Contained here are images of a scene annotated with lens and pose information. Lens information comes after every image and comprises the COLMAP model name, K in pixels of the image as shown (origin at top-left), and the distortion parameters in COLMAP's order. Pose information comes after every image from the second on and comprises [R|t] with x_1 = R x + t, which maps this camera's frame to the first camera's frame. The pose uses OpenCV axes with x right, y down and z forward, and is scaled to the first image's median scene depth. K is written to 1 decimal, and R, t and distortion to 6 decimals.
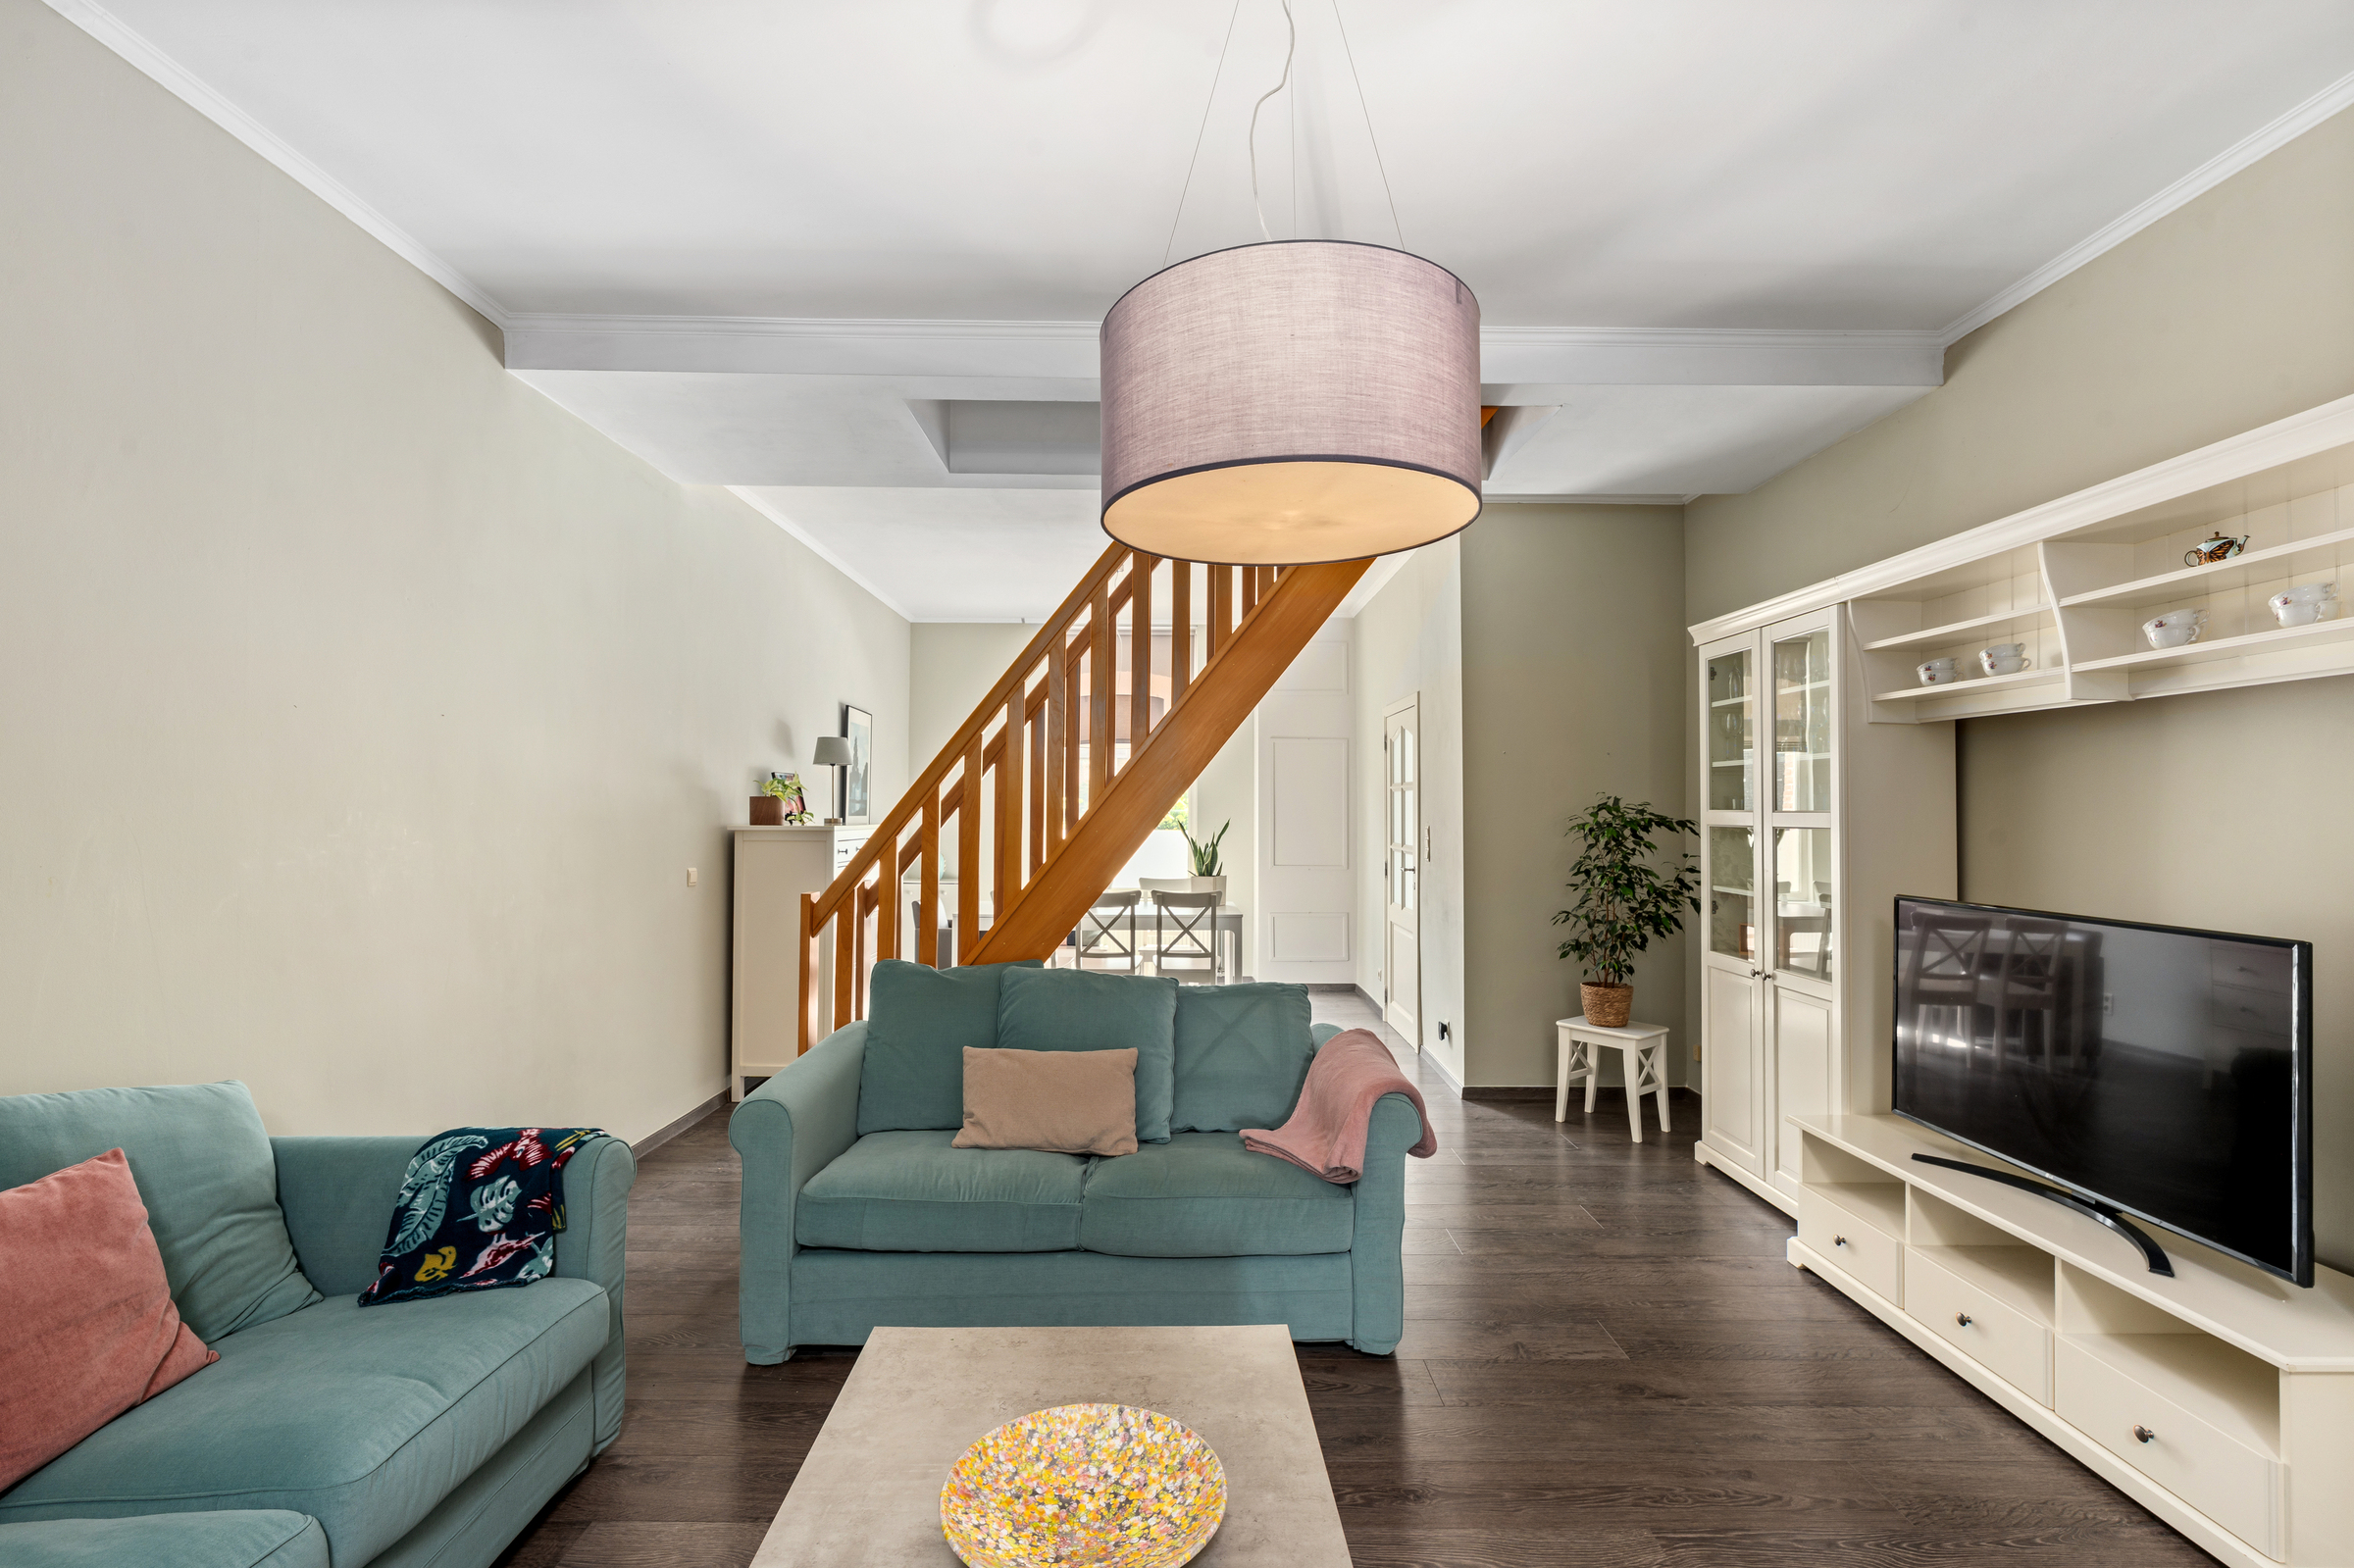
lens RADIAL K [[1047.9, 0, 1175.0], [0, 1047.9, 793.0], [0, 0, 1]] dist [-0.000439, -0.000099]
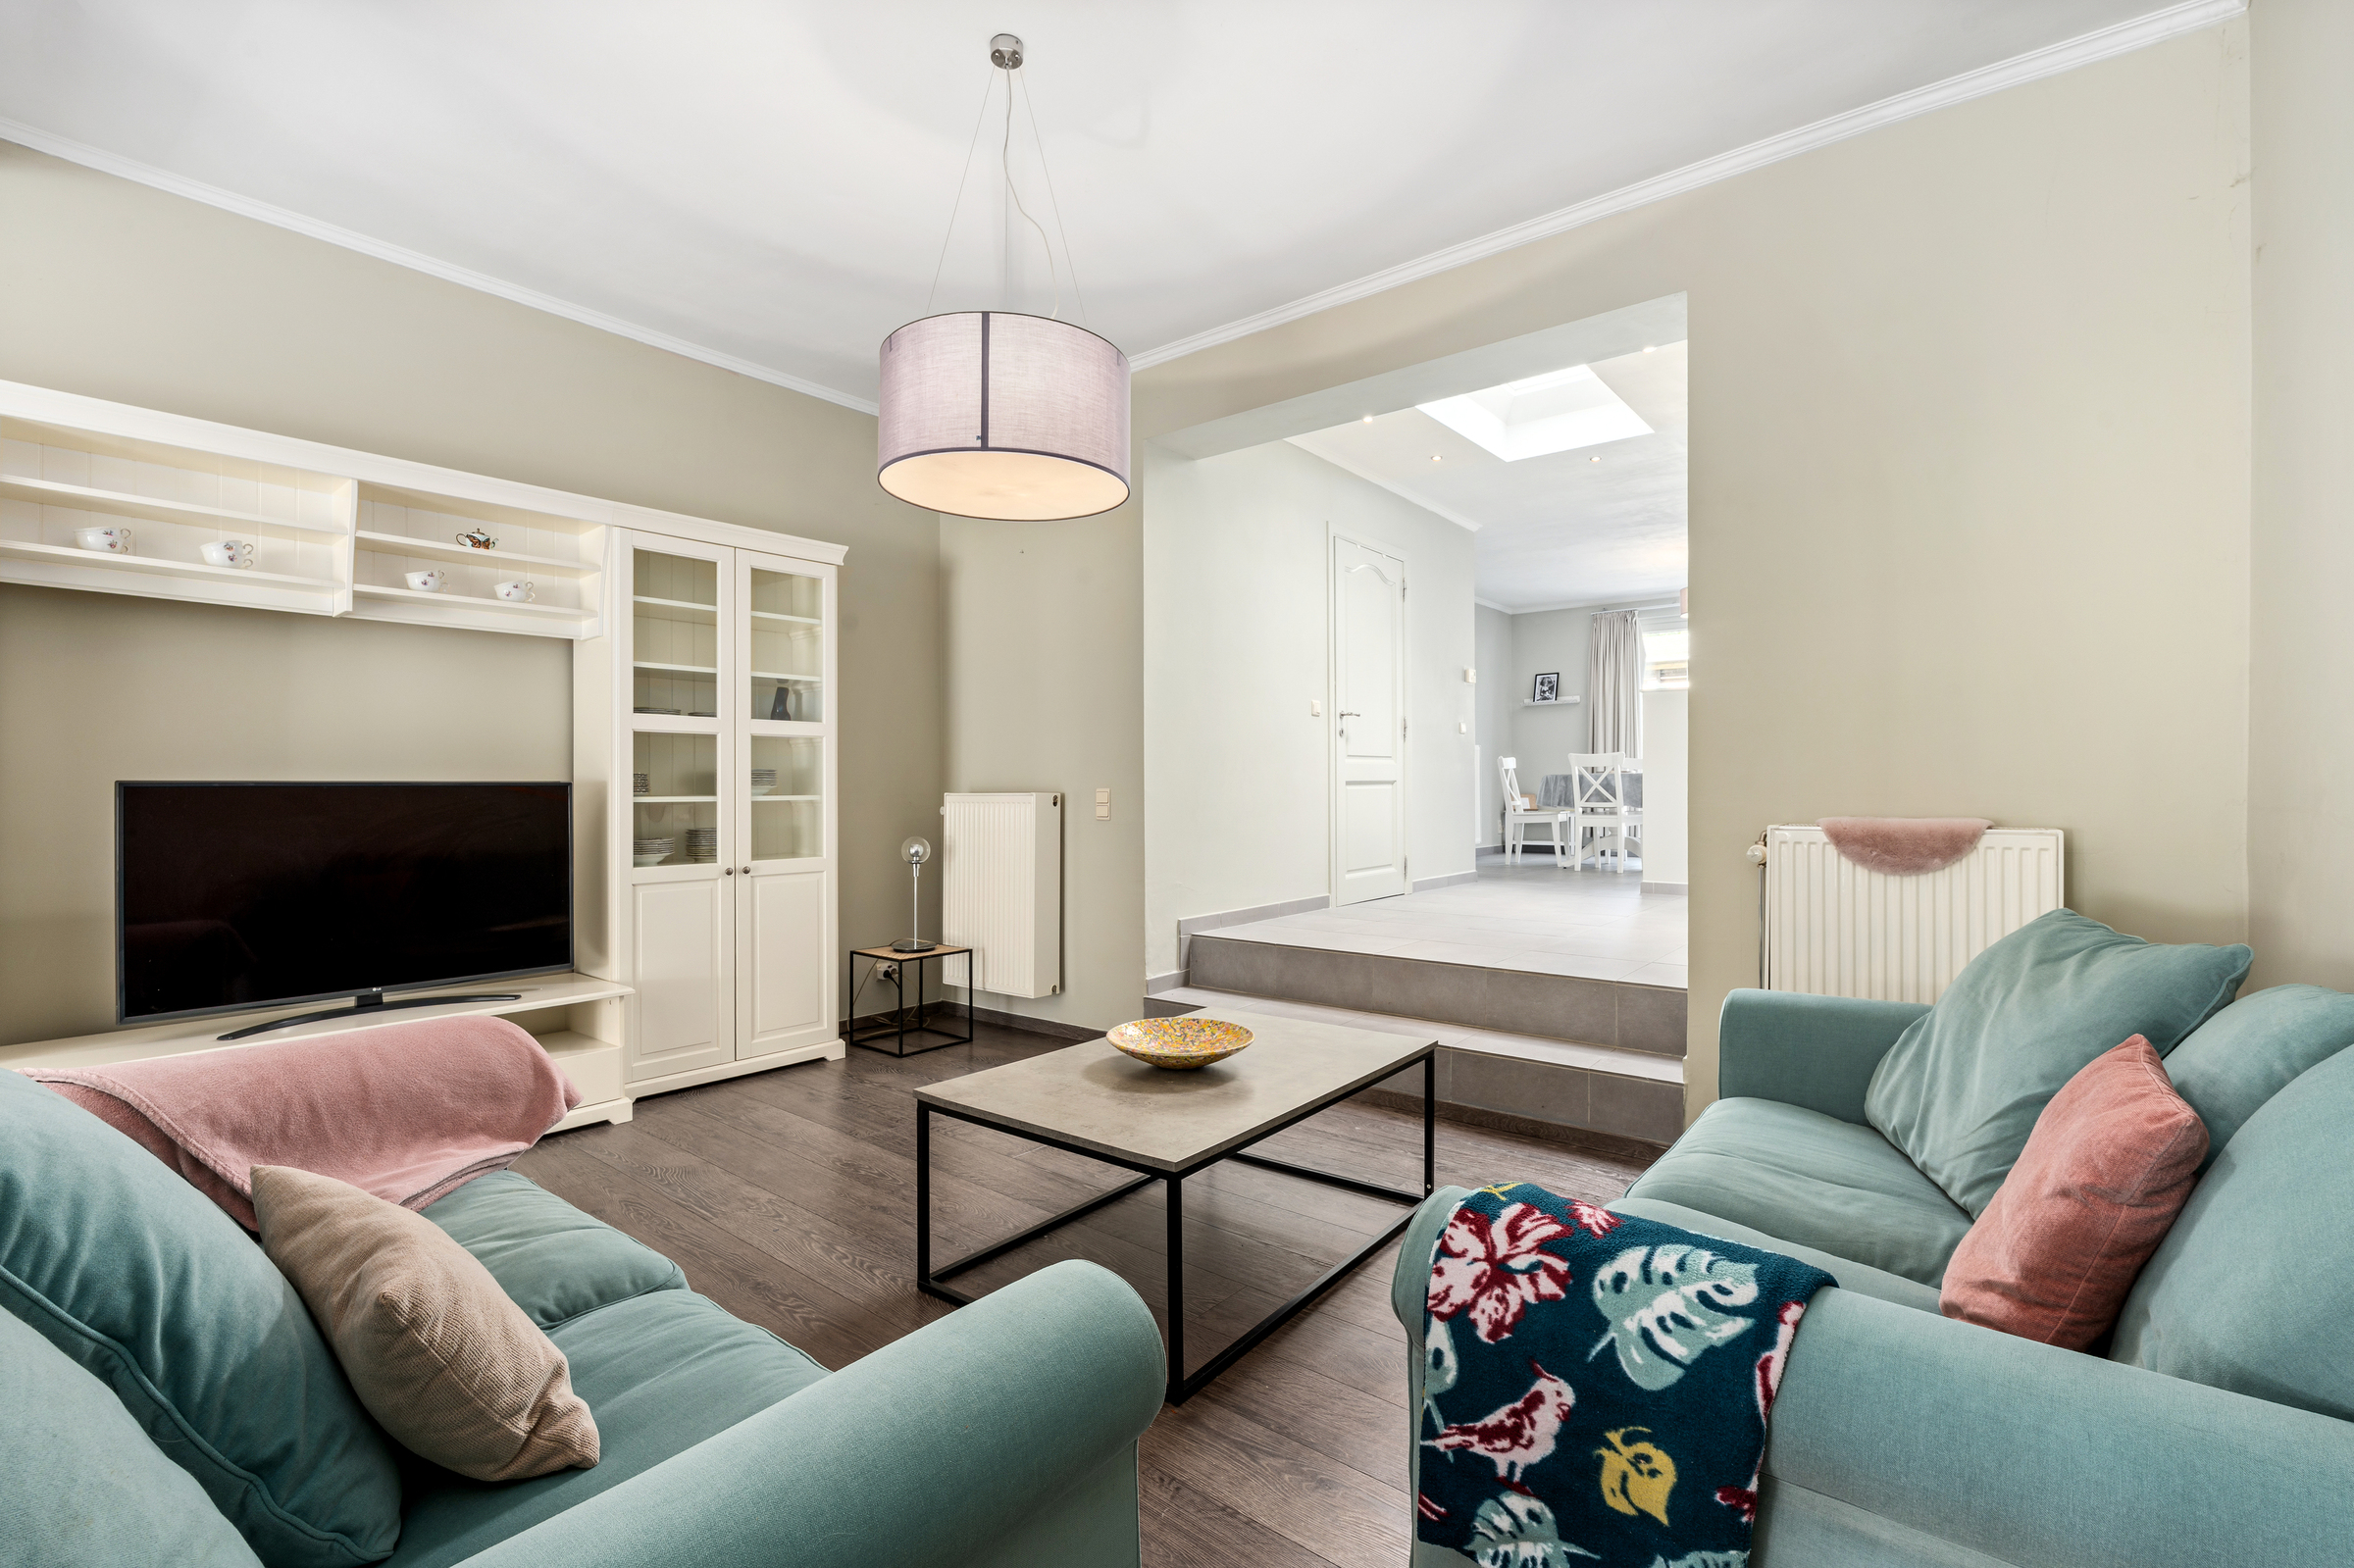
lens RADIAL K [[1047.9, 0, 1175.0], [0, 1047.9, 793.0], [0, 0, 1]] dist [-0.000439, -0.000099]
pose [[-0.627582, -0.001957, 0.778548, -0.668562], [-0.008111, 0.999959, -0.004025, 0.122747], [-0.778508, -0.008840, -0.627572, 1.031696]]
